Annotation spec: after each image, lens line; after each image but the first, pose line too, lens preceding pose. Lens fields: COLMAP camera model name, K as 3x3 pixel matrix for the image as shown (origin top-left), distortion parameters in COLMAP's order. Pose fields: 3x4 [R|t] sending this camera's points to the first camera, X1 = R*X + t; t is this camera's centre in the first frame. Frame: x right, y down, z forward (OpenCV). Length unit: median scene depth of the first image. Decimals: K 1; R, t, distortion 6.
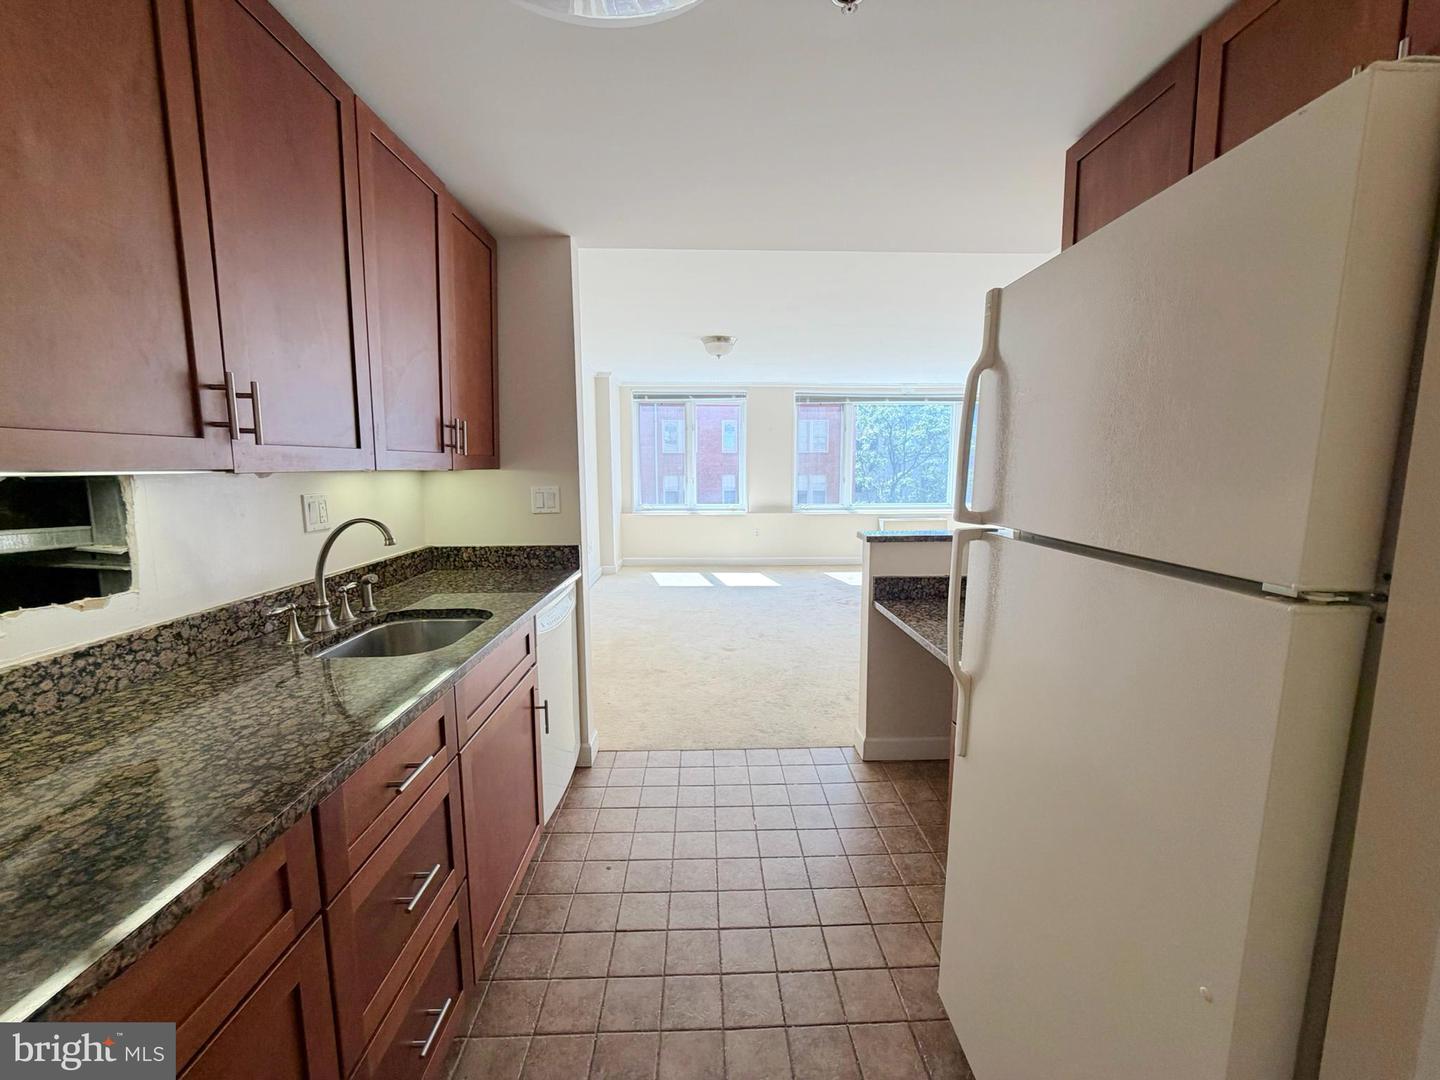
lens RADIAL K [[575.6, 0, 723.9], [0, 575.6, 540.3], [0, 0, 1]] dist [0.000669, 0.000079]
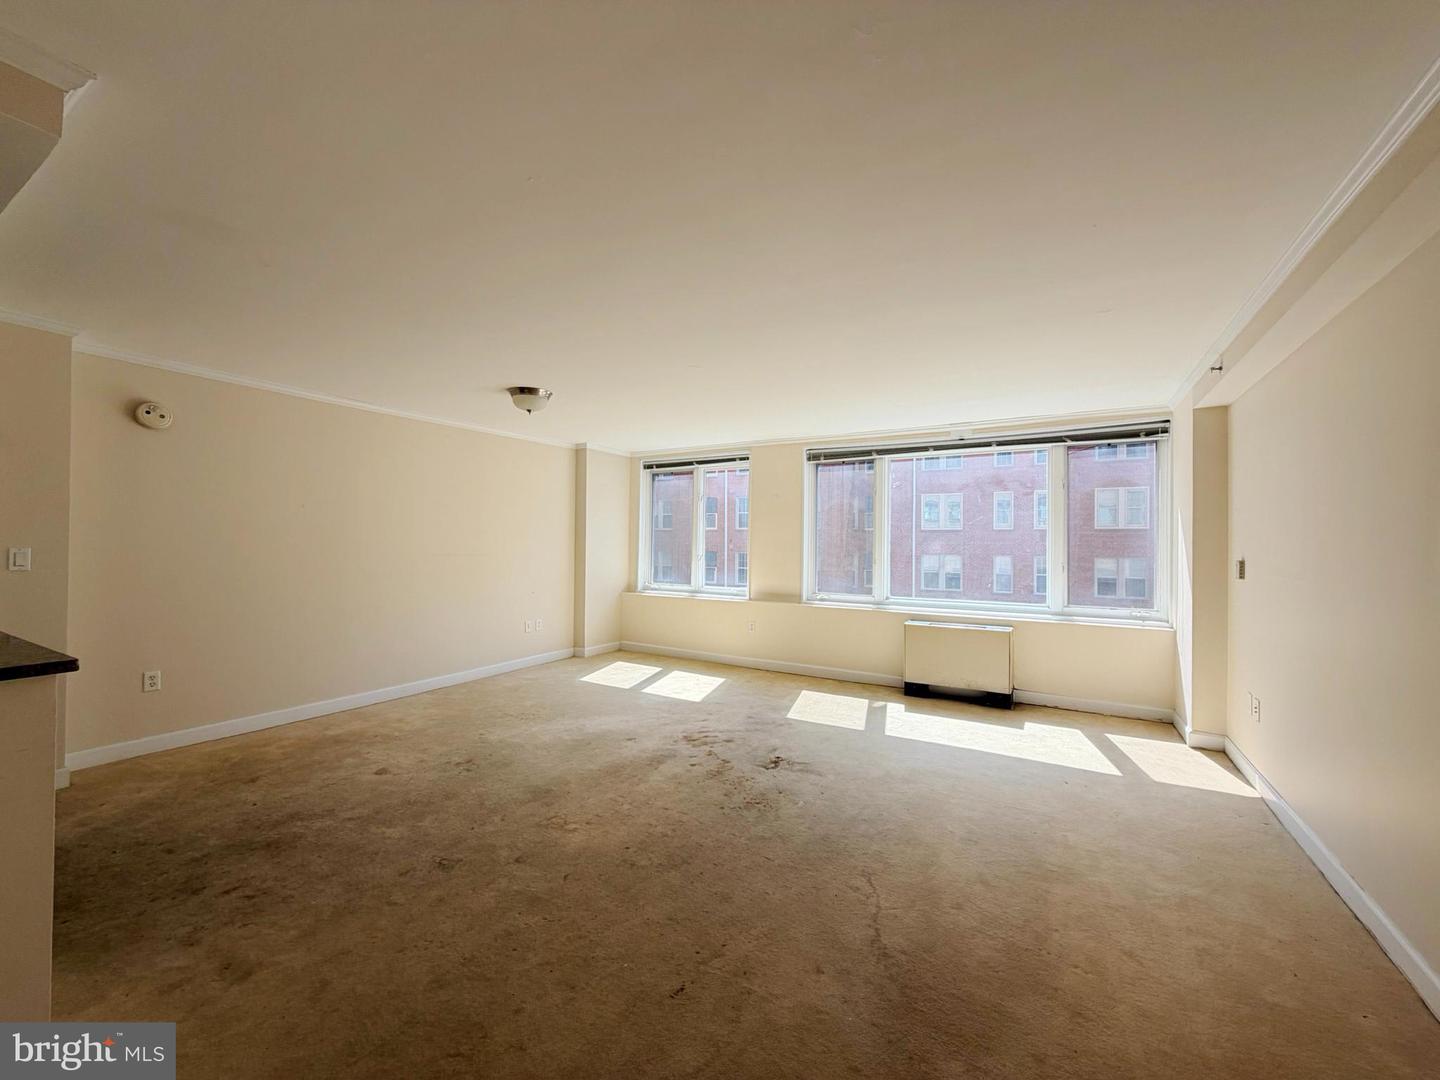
lens RADIAL K [[575.6, 0, 723.9], [0, 575.6, 540.3], [0, 0, 1]] dist [0.000669, 0.000079]
pose [[0.845218, 0.007010, -0.534376, 0.450840], [-0.078745, 0.990633, -0.111556, -0.038582], [0.528589, 0.136369, 0.837853, 0.304527]]
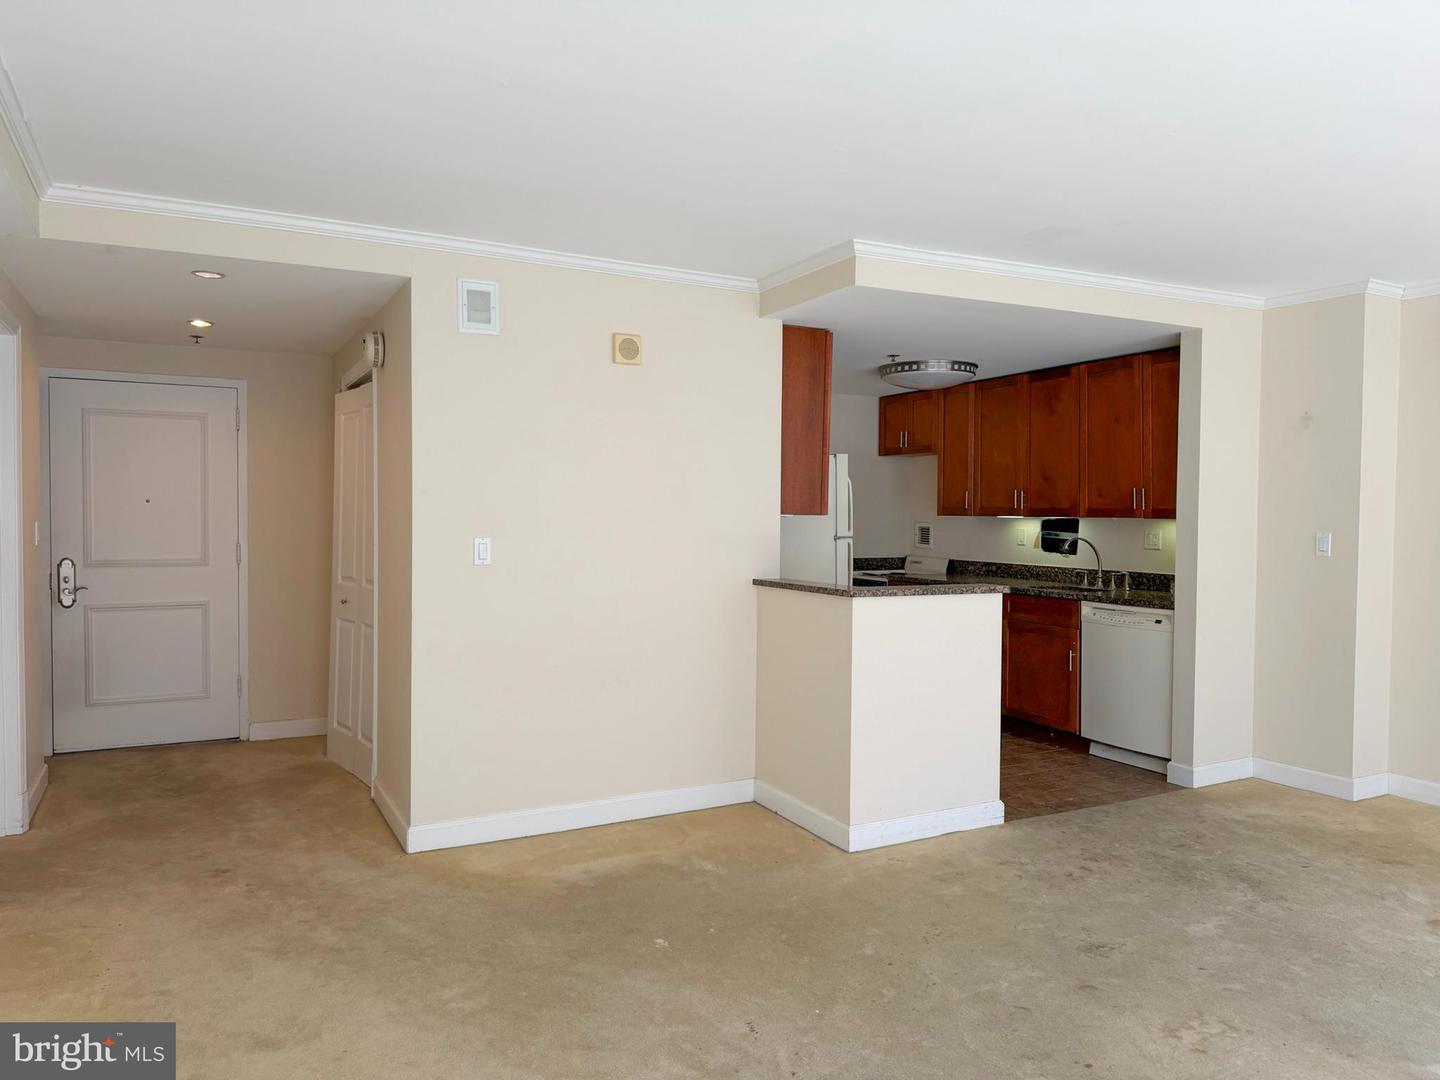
lens RADIAL K [[1018.9, 0, 716.4], [0, 1018.9, 542.9], [0, 0, 1]] dist [0.047485, -0.061590]
pose [[-0.903185, 0.010702, -0.429118, 0.480228], [-0.058078, 0.987450, 0.146865, -0.105841], [0.425305, 0.157568, -0.891228, 0.791556]]
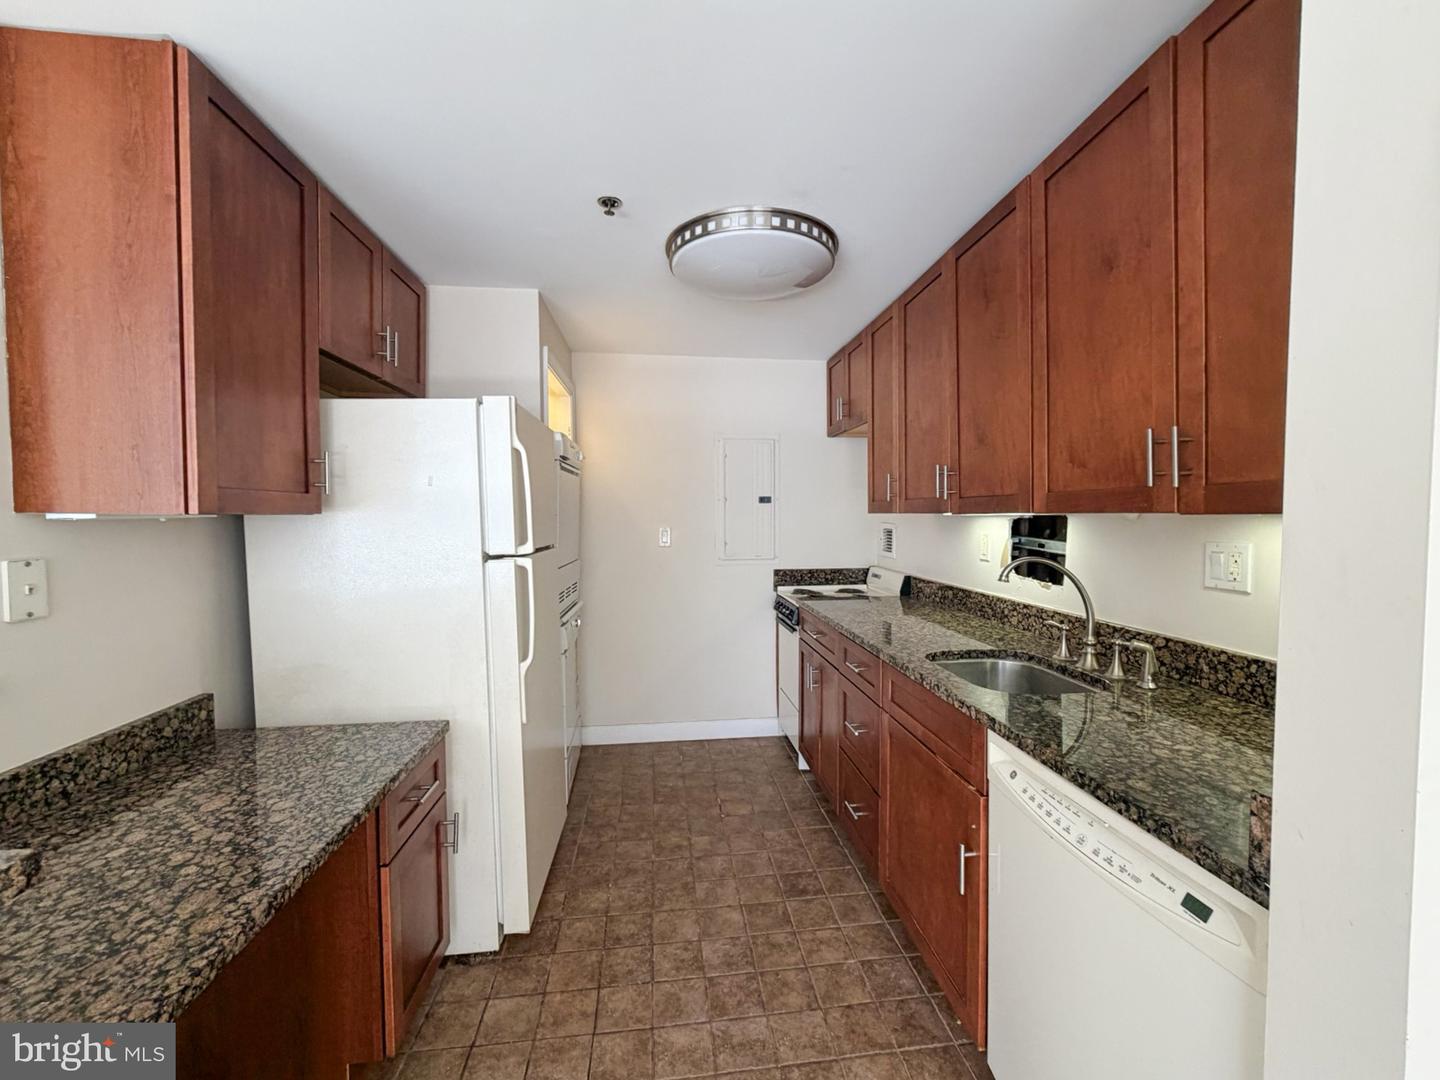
lens RADIAL K [[588.2, 0, 731.1], [0, 588.2, 559.2], [0, 0, 1]] dist [-0.000779, -0.000105]
pose [[-0.996465, 0.018150, -0.082025, 0.005368], [0.001500, 0.980071, 0.198641, -0.049511], [0.083996, 0.197816, -0.976634, 0.393375]]
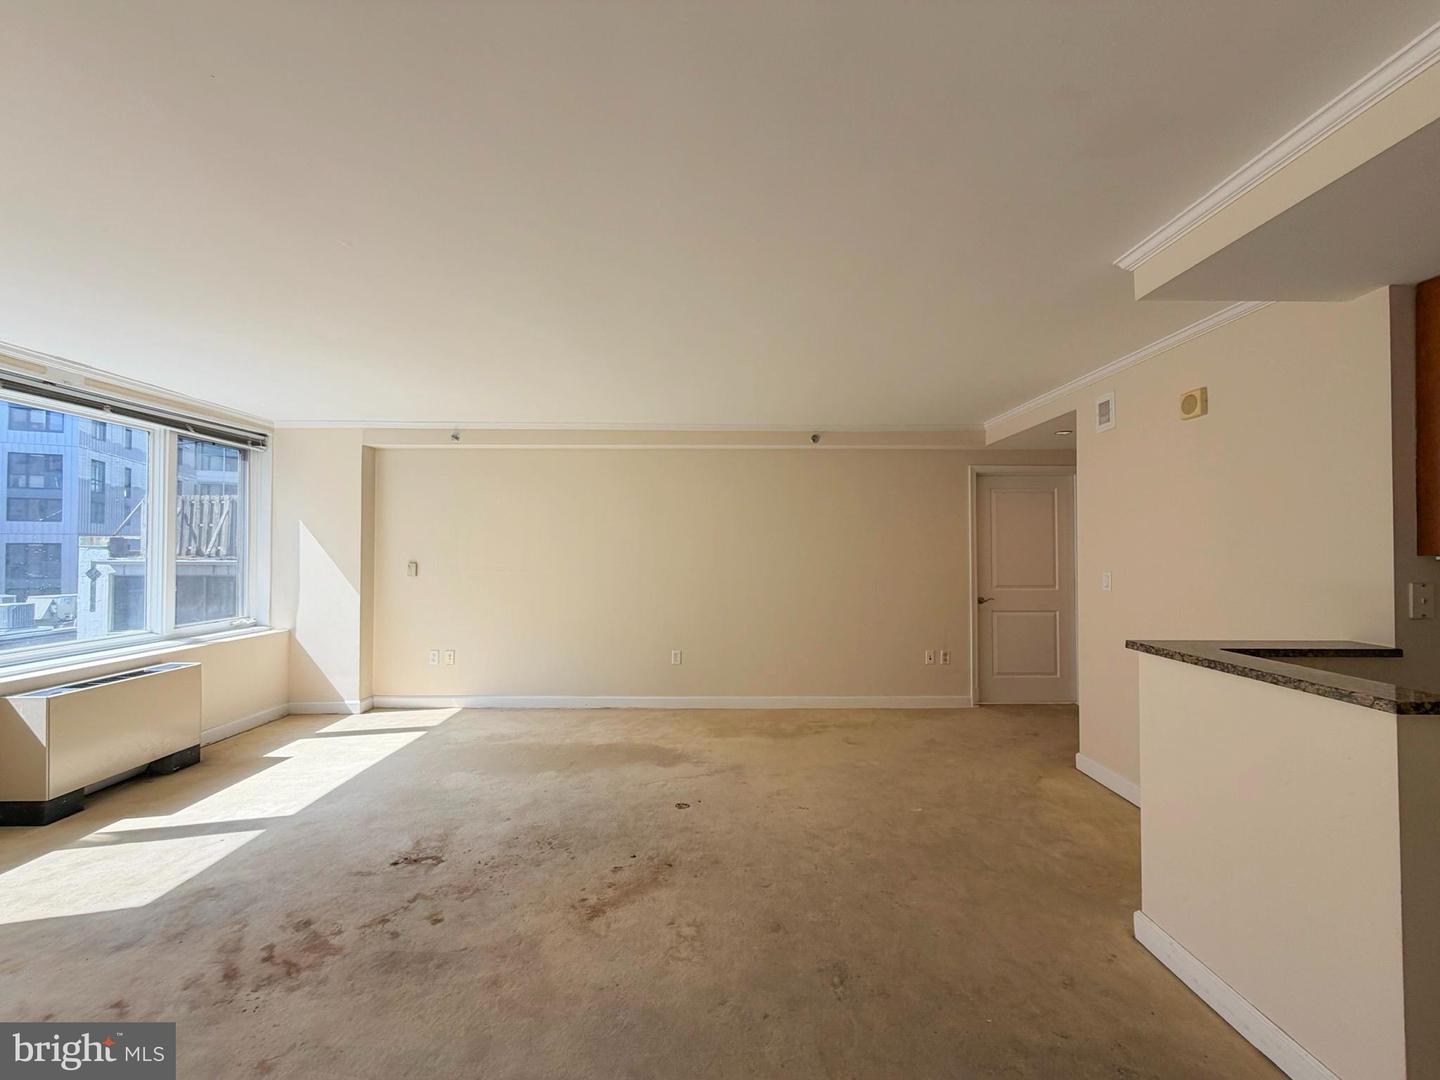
lens RADIAL K [[575.6, 0, 723.9], [0, 575.6, 540.3], [0, 0, 1]] dist [0.000669, 0.000079]
pose [[0.028721, 0.022526, 0.999334, -0.087612], [0.124902, 0.991830, -0.025946, -0.069905], [-0.991753, 0.125564, 0.025672, 0.527322]]
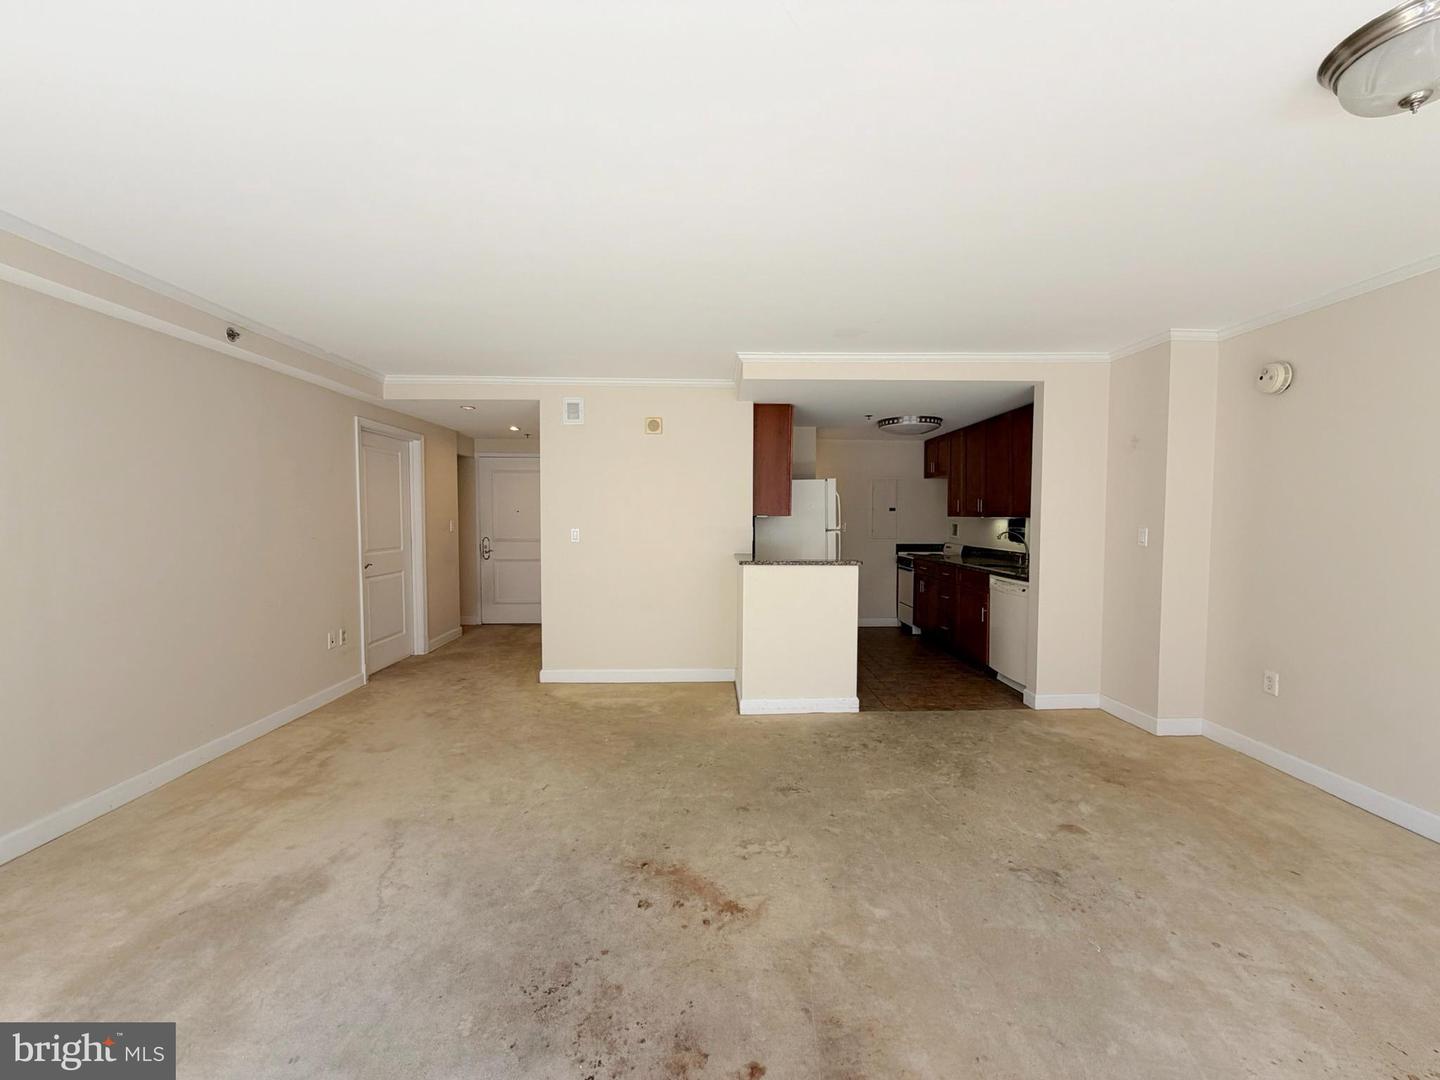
lens RADIAL K [[575.6, 0, 723.9], [0, 575.6, 540.3], [0, 0, 1]] dist [0.000669, 0.000079]
pose [[-0.999943, 0.001840, 0.010560, 0.197505], [0.003605, 0.985489, 0.169699, -0.110731], [-0.010095, 0.169728, -0.985439, 0.847795]]
